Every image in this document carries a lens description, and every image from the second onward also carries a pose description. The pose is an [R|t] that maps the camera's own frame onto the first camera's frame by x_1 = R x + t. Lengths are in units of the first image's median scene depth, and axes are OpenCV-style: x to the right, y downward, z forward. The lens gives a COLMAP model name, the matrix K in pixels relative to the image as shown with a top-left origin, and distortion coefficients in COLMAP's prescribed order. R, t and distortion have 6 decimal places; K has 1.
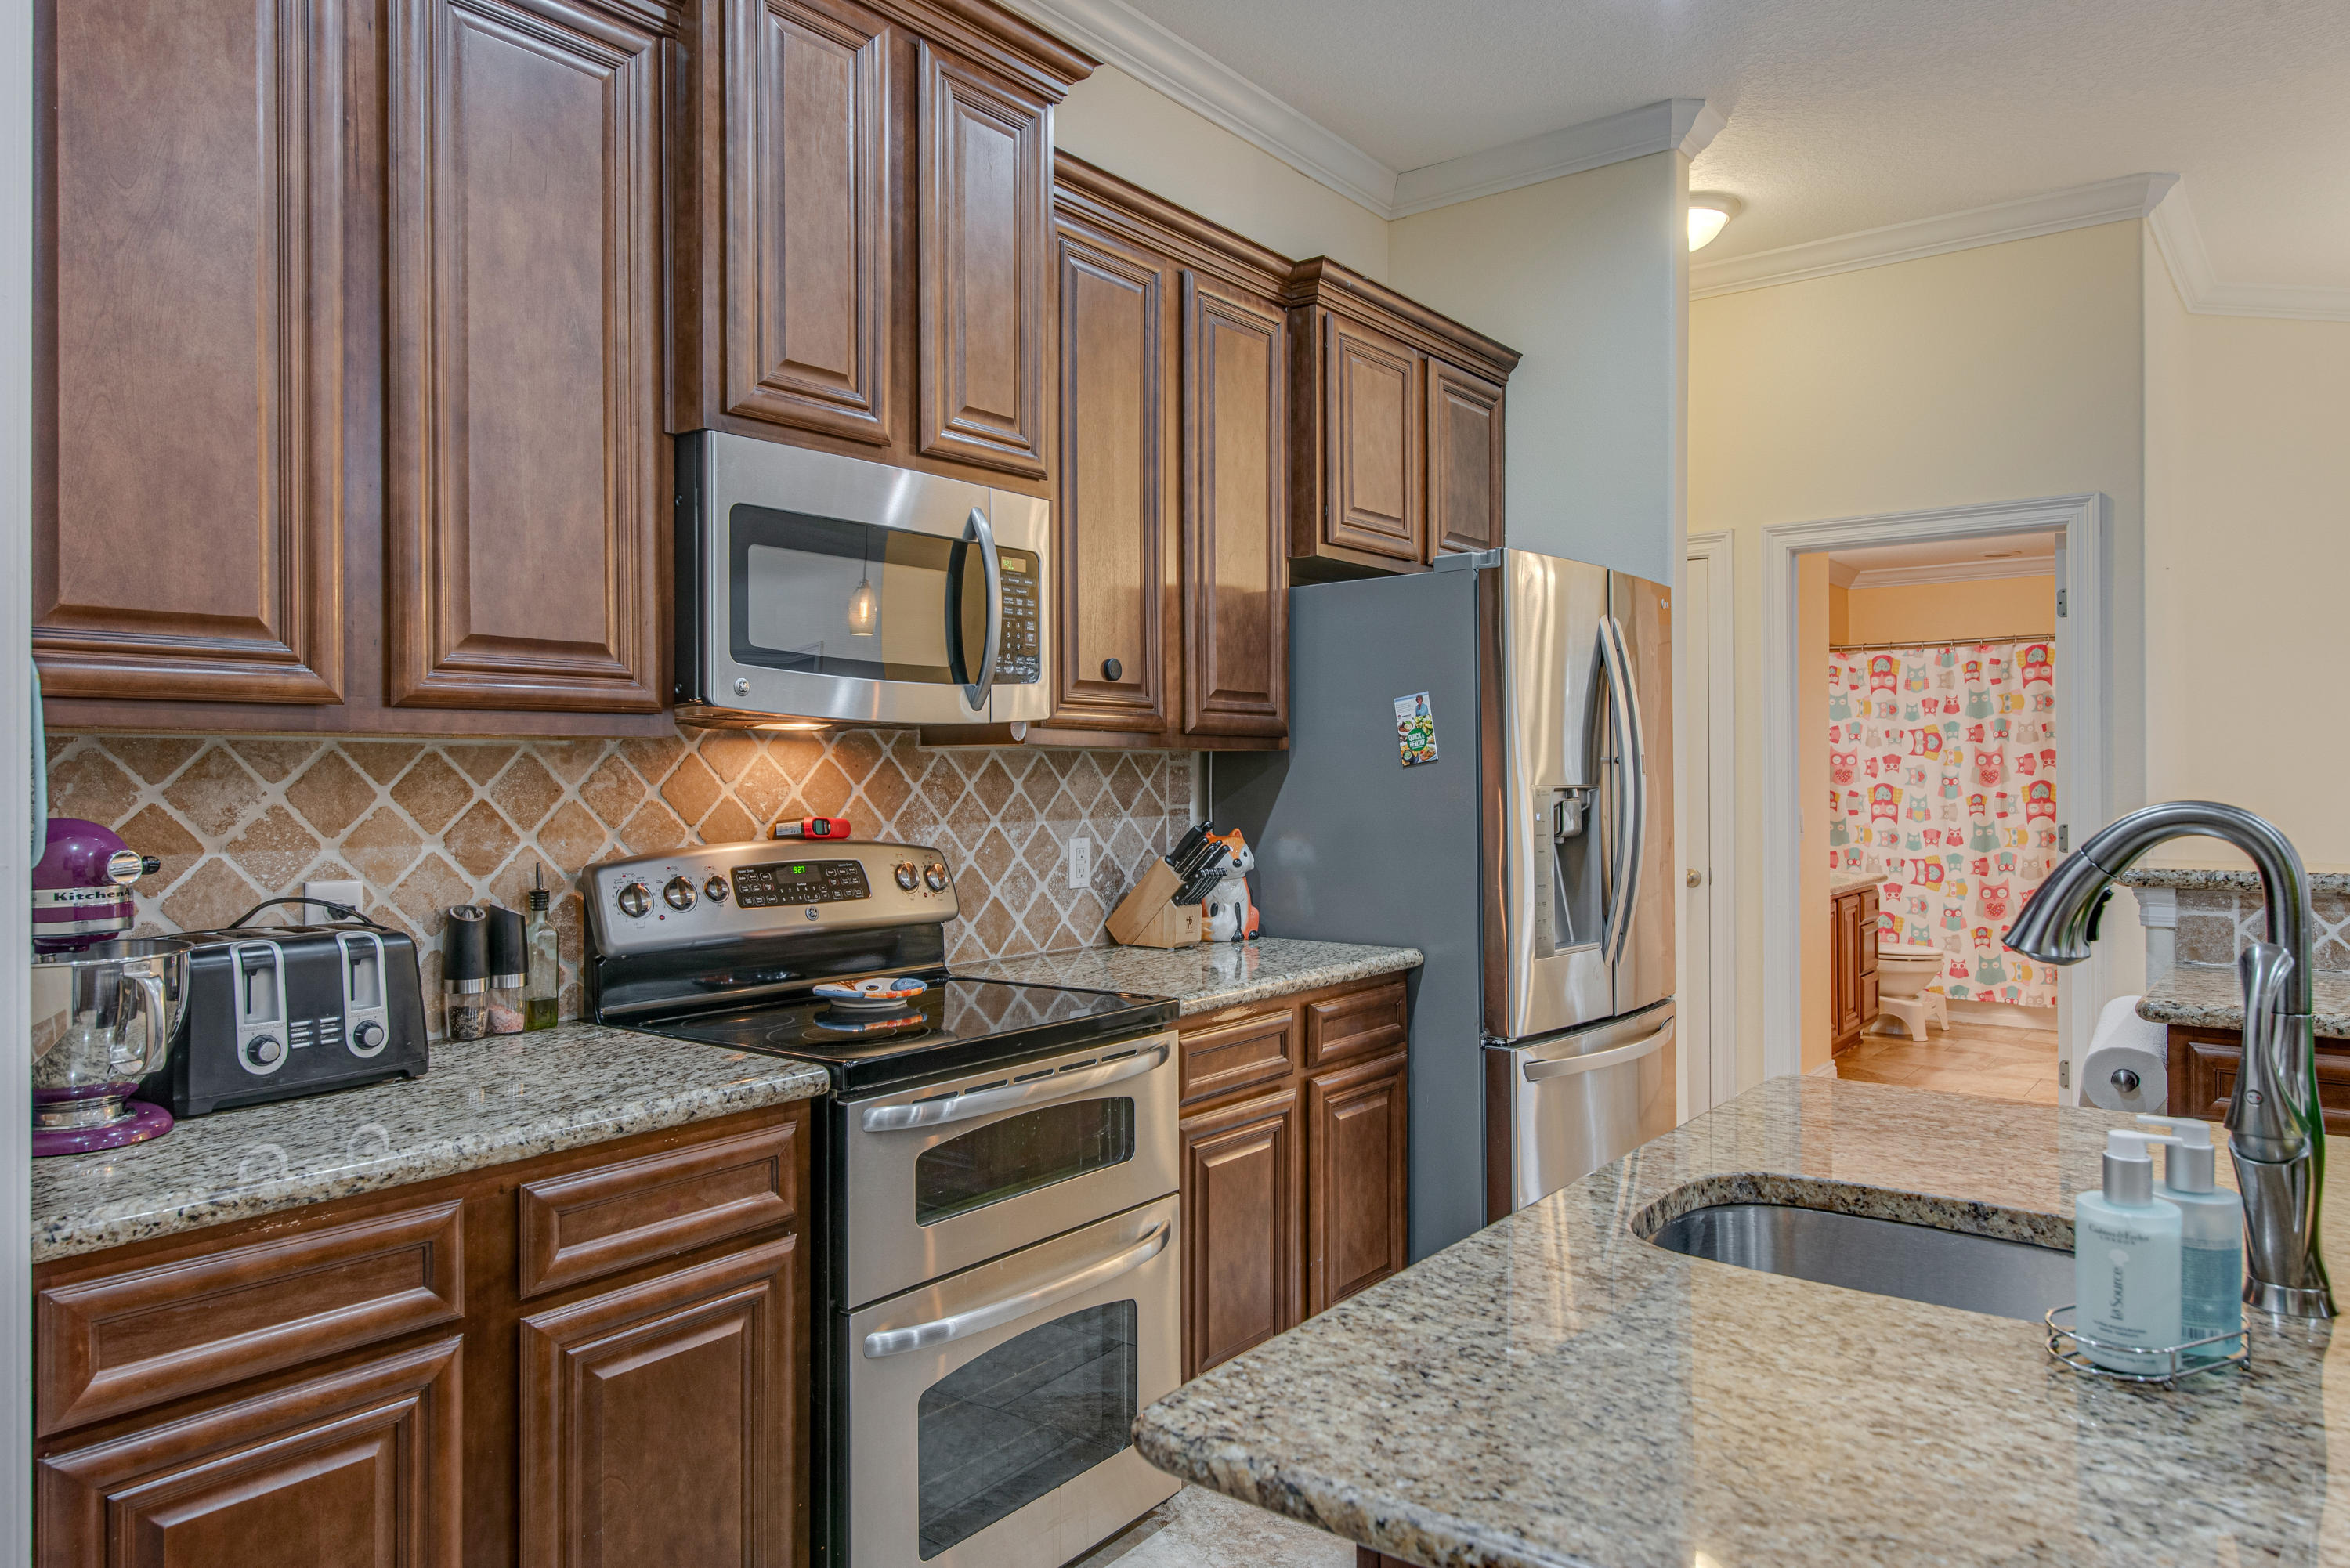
lens RADIAL K [[1506.7, 0, 1198.2], [0, 1506.7, 773.9], [0, 0, 1]] dist [0.021923, -0.000493]
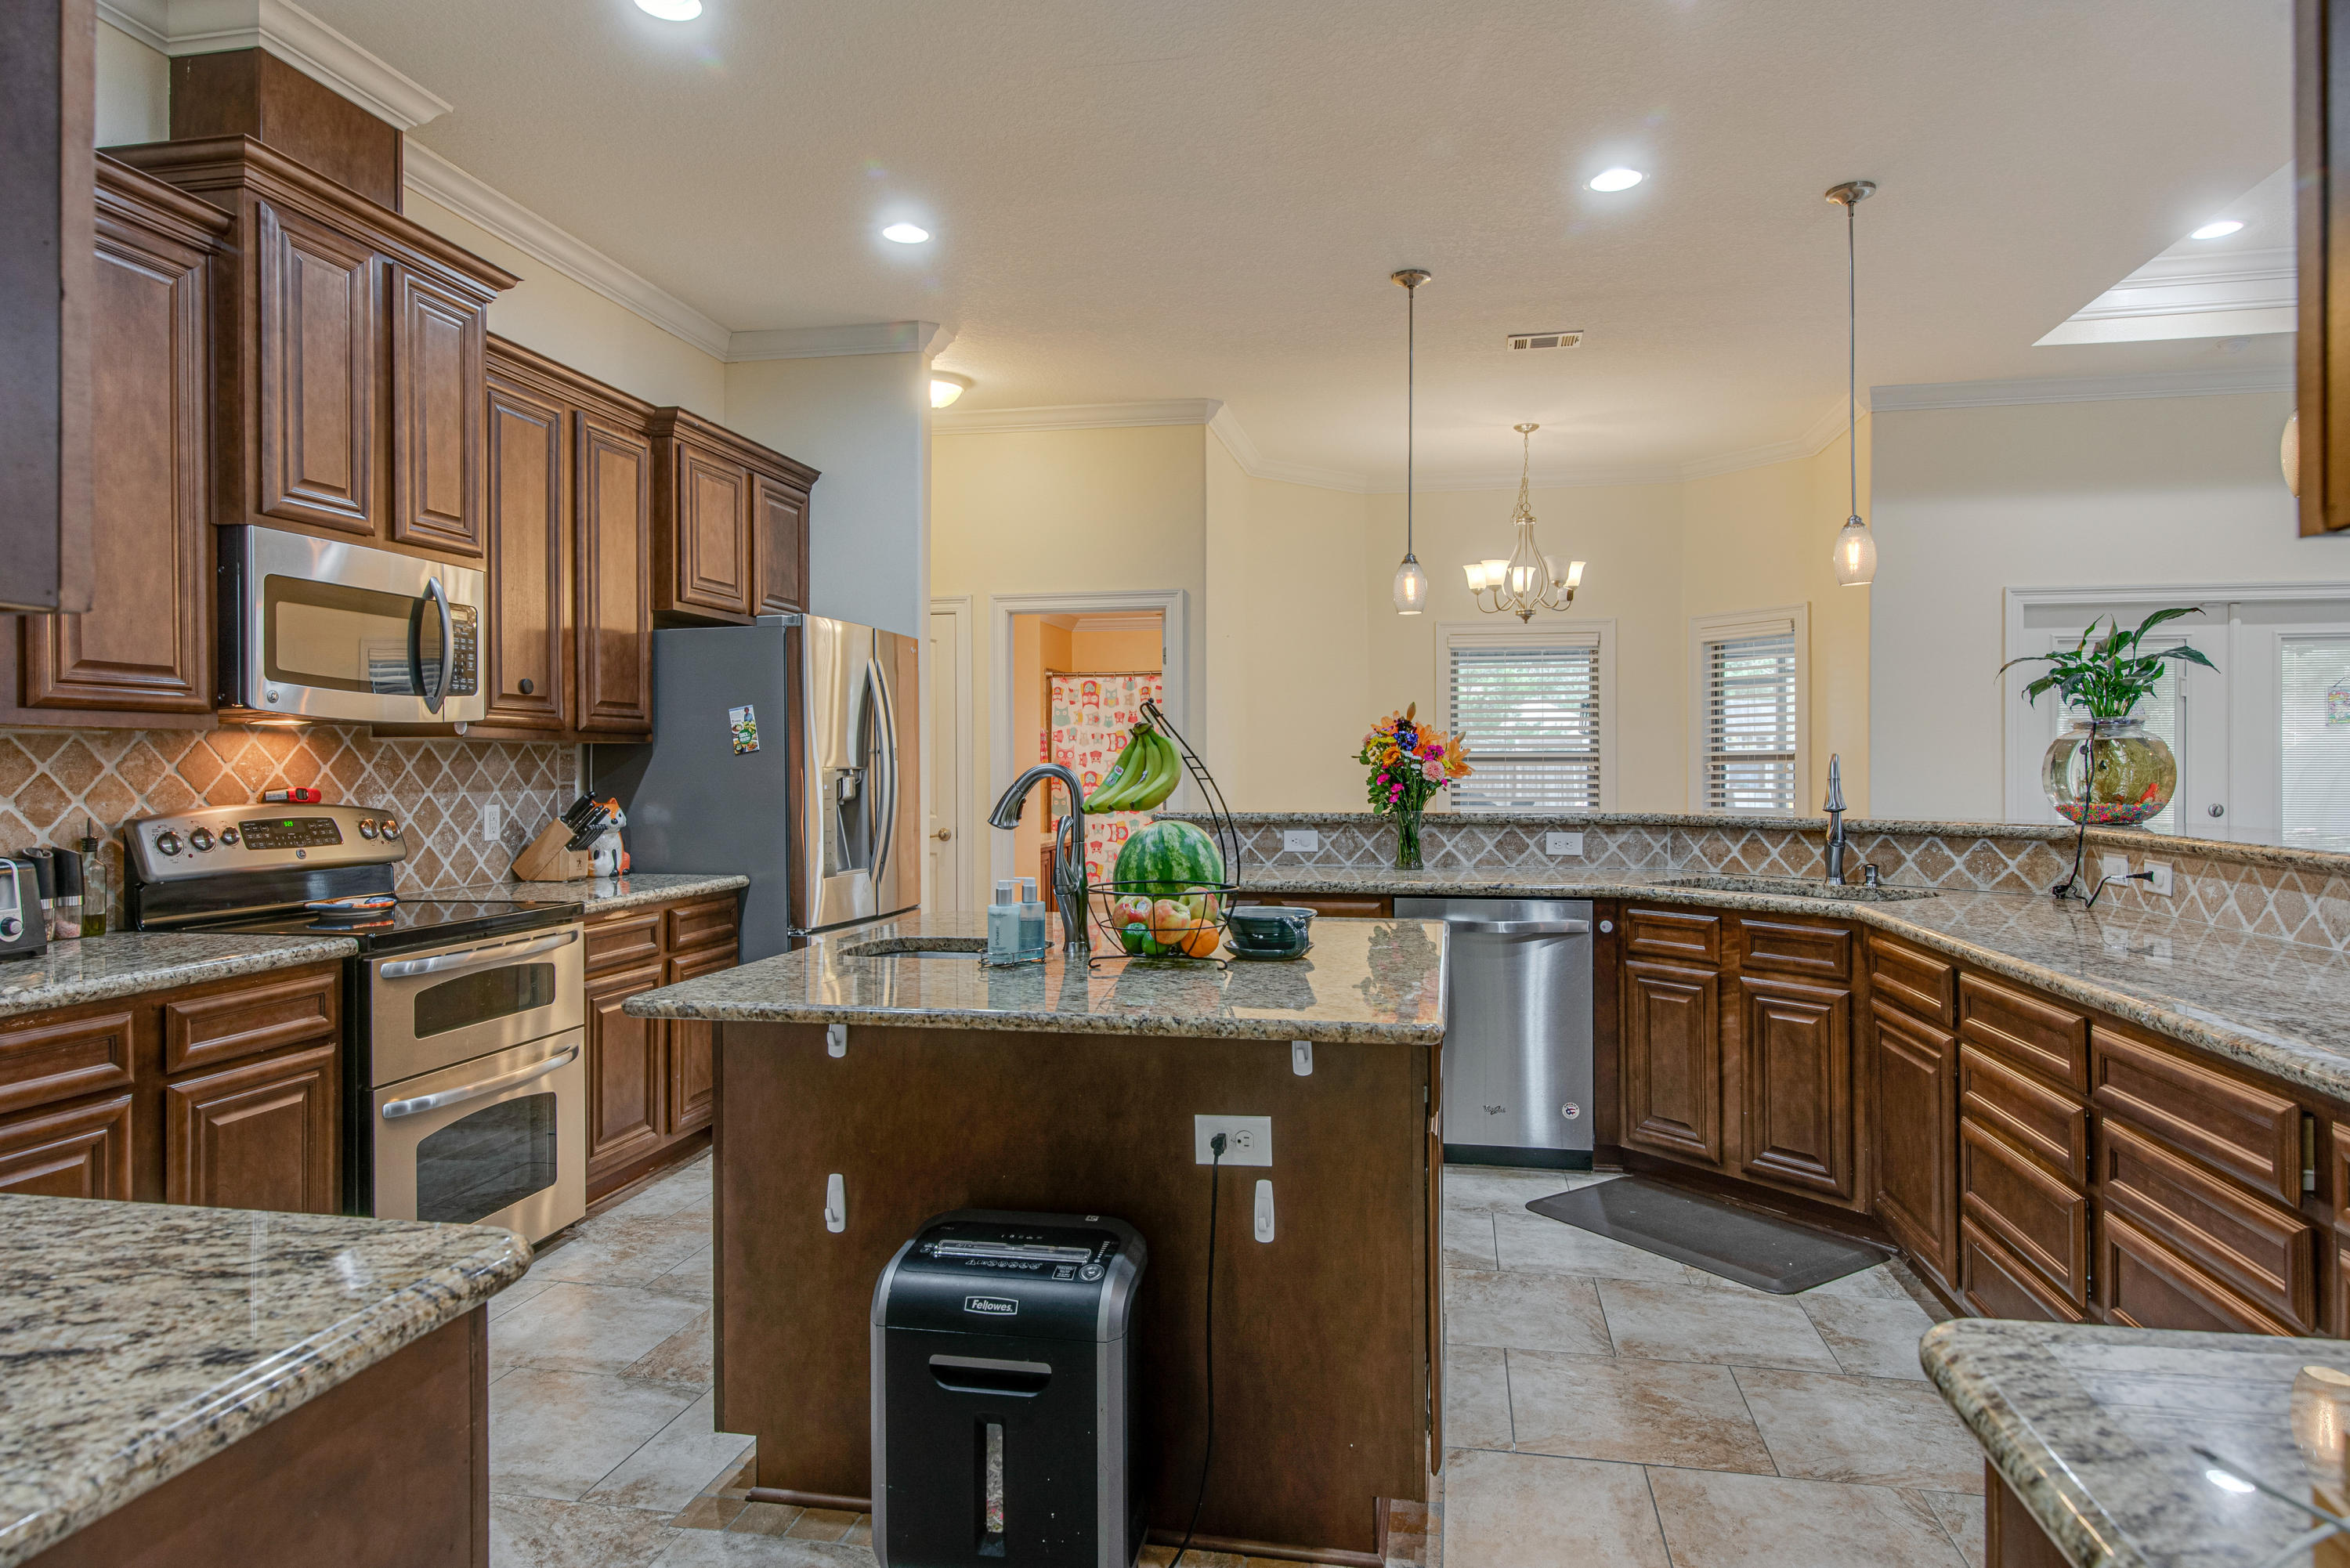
lens RADIAL K [[1325.4, 0, 1183.3], [0, 1325.4, 768.8], [0, 0, 1]] dist [0.001390, -0.001502]
pose [[0.896336, 0.000017, 0.443374, -0.056685], [-0.000295, 1.000000, 0.000557, 0.009635], [-0.443374, -0.000630, 0.896336, -0.434934]]
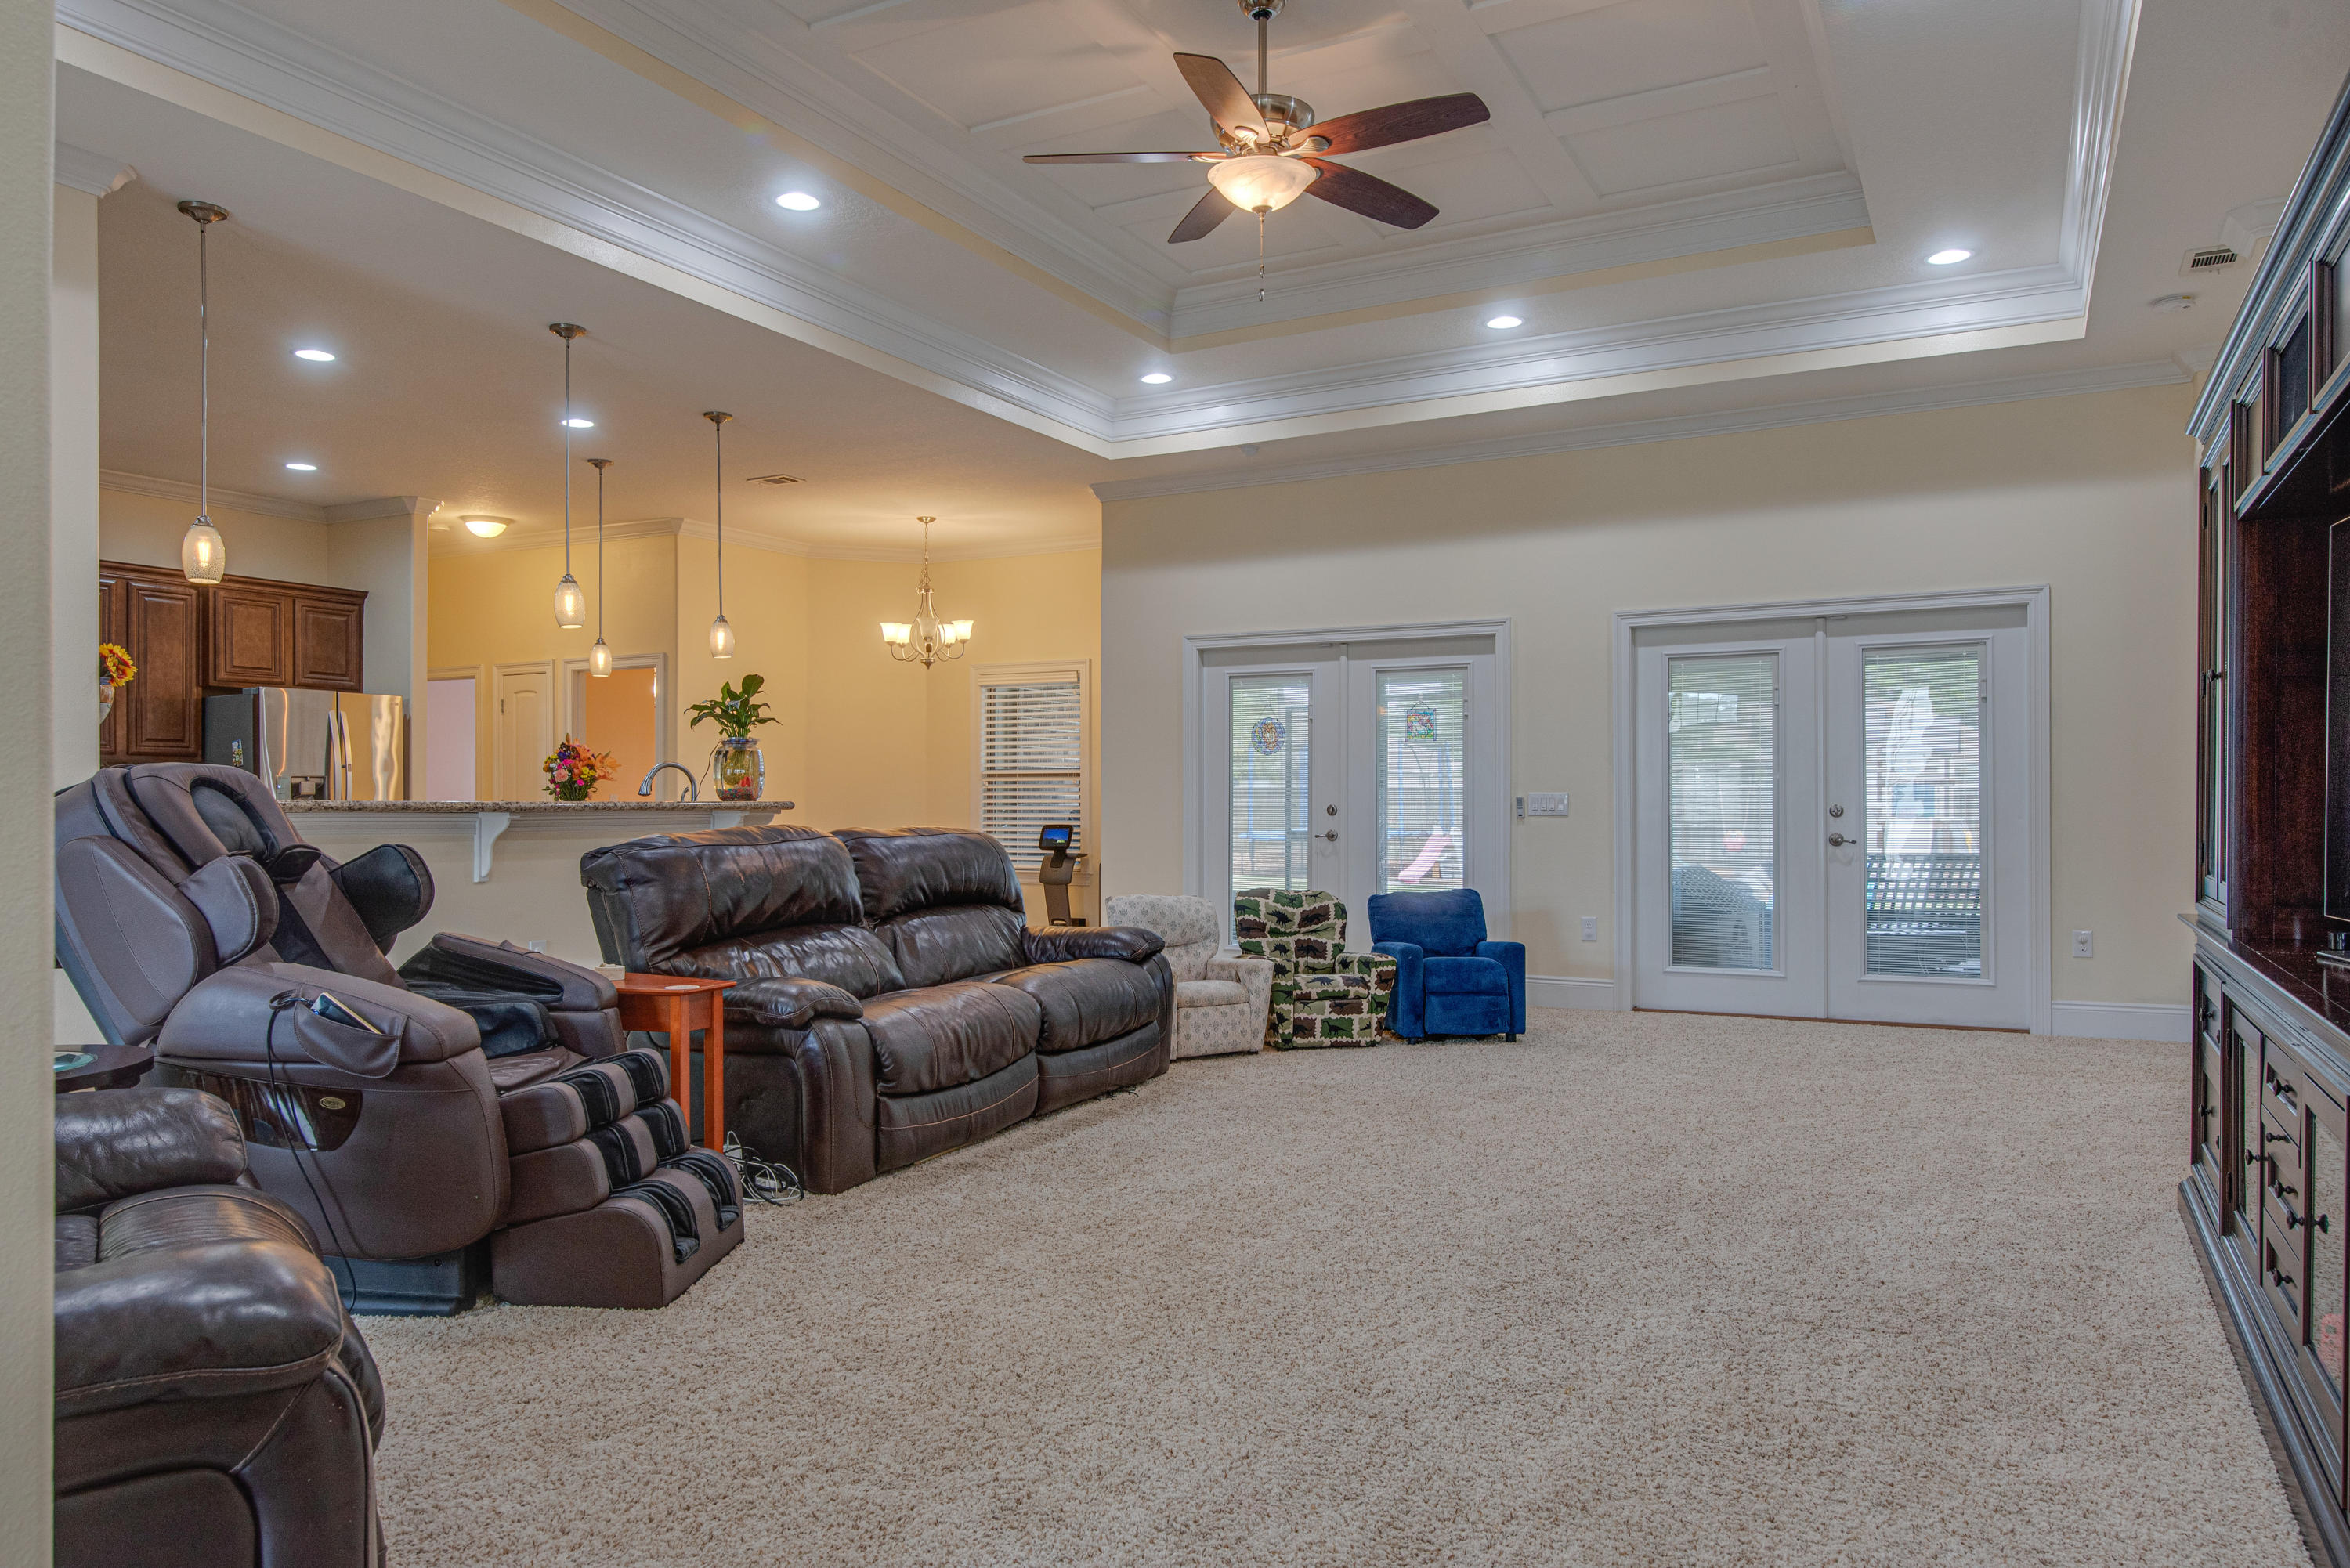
lens RADIAL K [[1590.7, 0, 1172.6], [0, 1590.7, 801.9], [0, 0, 1]] dist [0.003070, -0.002806]
pose [[0.987233, 0.001585, 0.159274, 1.472780], [-0.001474, 0.999999, -0.000818, 0.059446], [-0.159275, 0.000573, 0.987234, -2.231805]]
